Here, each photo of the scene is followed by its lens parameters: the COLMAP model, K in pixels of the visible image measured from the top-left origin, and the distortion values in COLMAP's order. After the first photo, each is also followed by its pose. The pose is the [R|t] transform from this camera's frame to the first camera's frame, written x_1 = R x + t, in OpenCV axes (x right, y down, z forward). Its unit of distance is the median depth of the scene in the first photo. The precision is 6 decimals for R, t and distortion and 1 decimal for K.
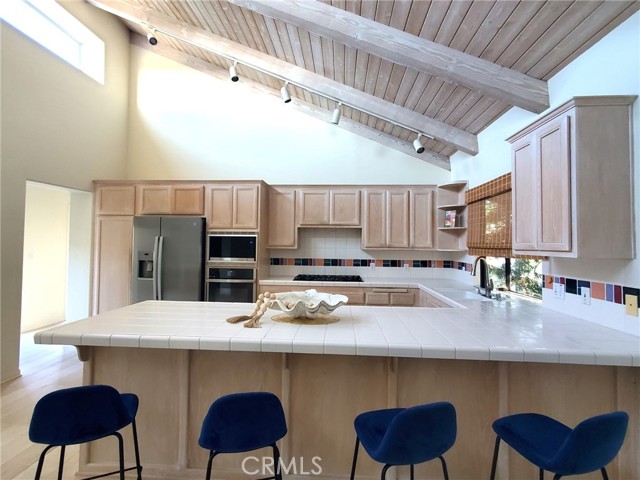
lens RADIAL K [[310.3, 0, 319.2], [0, 310.3, 236.1], [0, 0, 1]] dist [-0.000824, 0.005118]
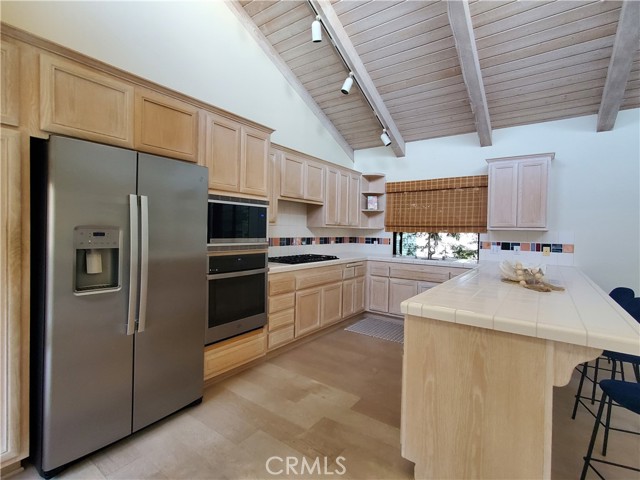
lens RADIAL K [[309.7, 0, 324.0], [0, 309.7, 235.5], [0, 0, 1]] dist [-0.002310, -0.000265]
pose [[0.529582, -0.015559, 0.848116, -0.744707], [-0.035677, 0.998538, 0.040596, 0.032003], [-0.847508, -0.051757, 0.528253, 0.512661]]
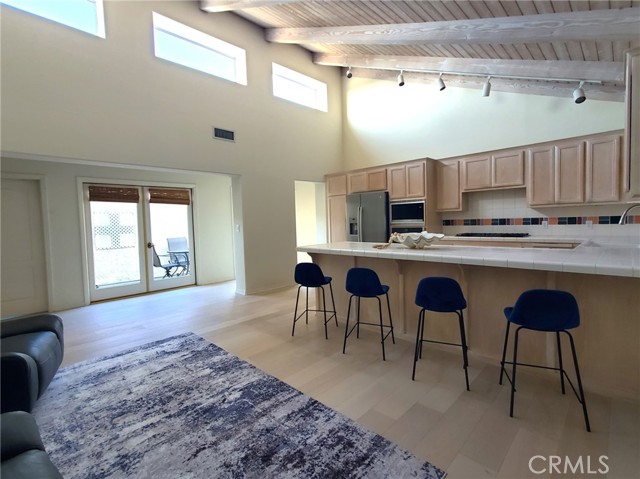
lens RADIAL K [[310.3, 0, 321.5], [0, 310.3, 234.6], [0, 0, 1]] dist [-0.000824, 0.005118]
pose [[0.760905, -0.005500, -0.648840, 0.312427], [0.055050, 0.996906, 0.056107, 0.039154], [0.646524, -0.078410, 0.758853, -0.265555]]
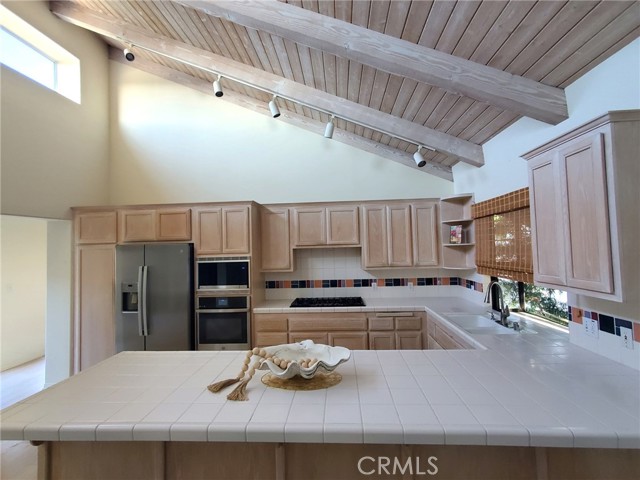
lens RADIAL K [[310.3, 0, 318.8], [0, 310.3, 236.2], [0, 0, 1]] dist [-0.000824, 0.005118]
pose [[0.999282, -0.037745, 0.003335, 0.007689], [0.037781, 0.999222, -0.011307, -0.056391], [-0.002905, 0.011425, 0.999931, 0.070359]]
